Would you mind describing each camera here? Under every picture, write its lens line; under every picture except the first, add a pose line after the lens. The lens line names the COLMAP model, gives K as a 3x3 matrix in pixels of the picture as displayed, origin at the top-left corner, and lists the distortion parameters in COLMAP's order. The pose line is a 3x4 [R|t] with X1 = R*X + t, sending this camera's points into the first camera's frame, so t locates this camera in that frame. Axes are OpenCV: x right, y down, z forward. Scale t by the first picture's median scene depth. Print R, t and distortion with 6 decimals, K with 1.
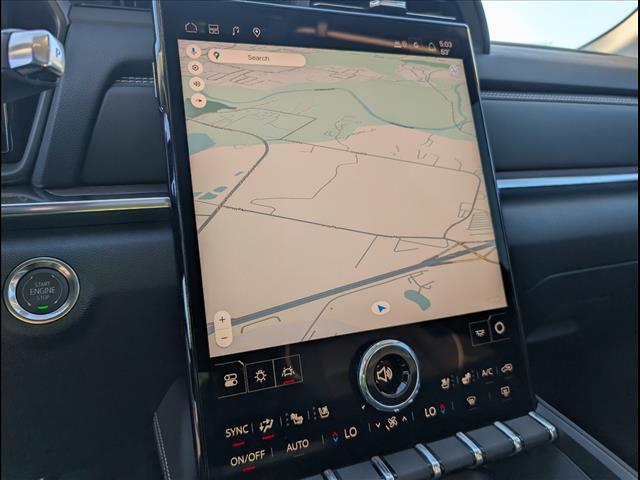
lens RADIAL K [[499.1, 0, 320.0], [0, 499.1, 240.0], [0, 0, 1]] dist [-0.011997, -0.003251]
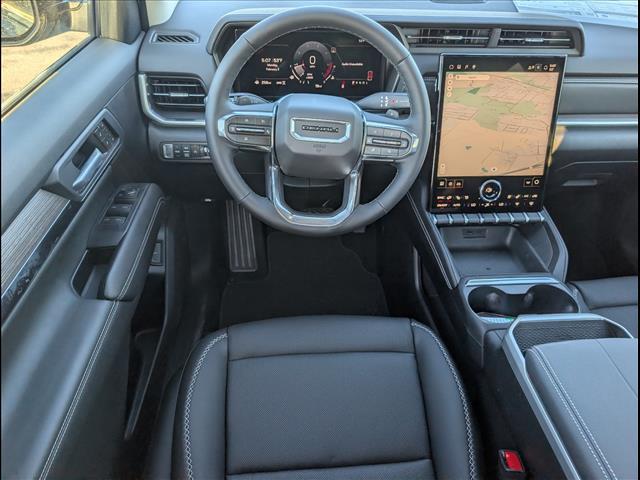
lens RADIAL K [[499.1, 0, 320.0], [0, 499.1, 240.0], [0, 0, 1]] dist [-0.011997, -0.003251]
pose [[0.947675, 0.228709, -0.222721, -0.101178], [-0.102030, 0.878065, 0.467537, -0.775591], [0.302493, -0.420349, 0.855456, -2.037513]]
